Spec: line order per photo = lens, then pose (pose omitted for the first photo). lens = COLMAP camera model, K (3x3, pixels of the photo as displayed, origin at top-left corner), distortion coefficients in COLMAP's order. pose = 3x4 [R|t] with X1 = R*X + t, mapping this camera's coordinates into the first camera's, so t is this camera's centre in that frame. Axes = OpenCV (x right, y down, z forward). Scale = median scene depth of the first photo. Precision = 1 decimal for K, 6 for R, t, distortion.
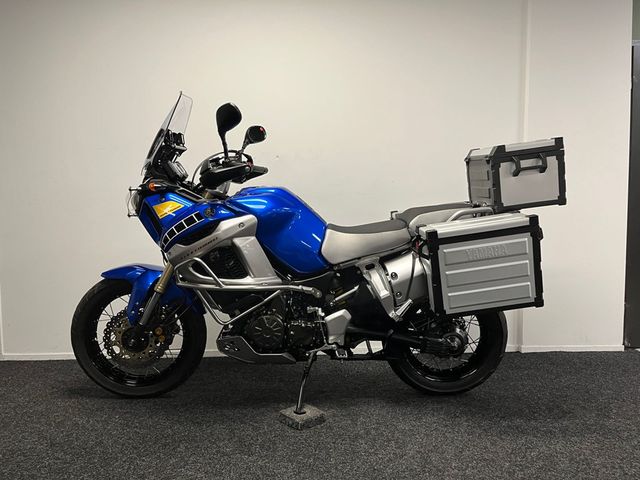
lens RADIAL K [[481.5, 0, 317.8], [0, 481.5, 244.3], [0, 0, 1]] dist [0.082041, -0.102237]
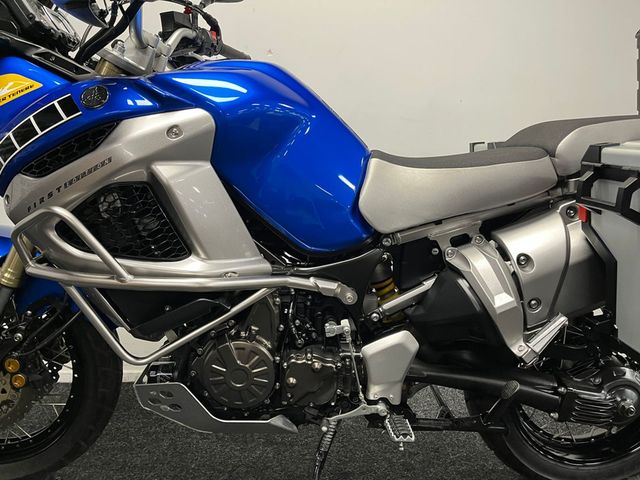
lens RADIAL K [[485.6, 0, 320.0], [0, 485.6, 240.0], [0, 0, 1]] dist [0.075842, -0.100442]
pose [[0.999701, 0.022324, 0.009950, -0.033583], [-0.022753, 0.998715, 0.045287, 0.028064], [-0.008926, -0.045499, 0.998924, 0.530328]]
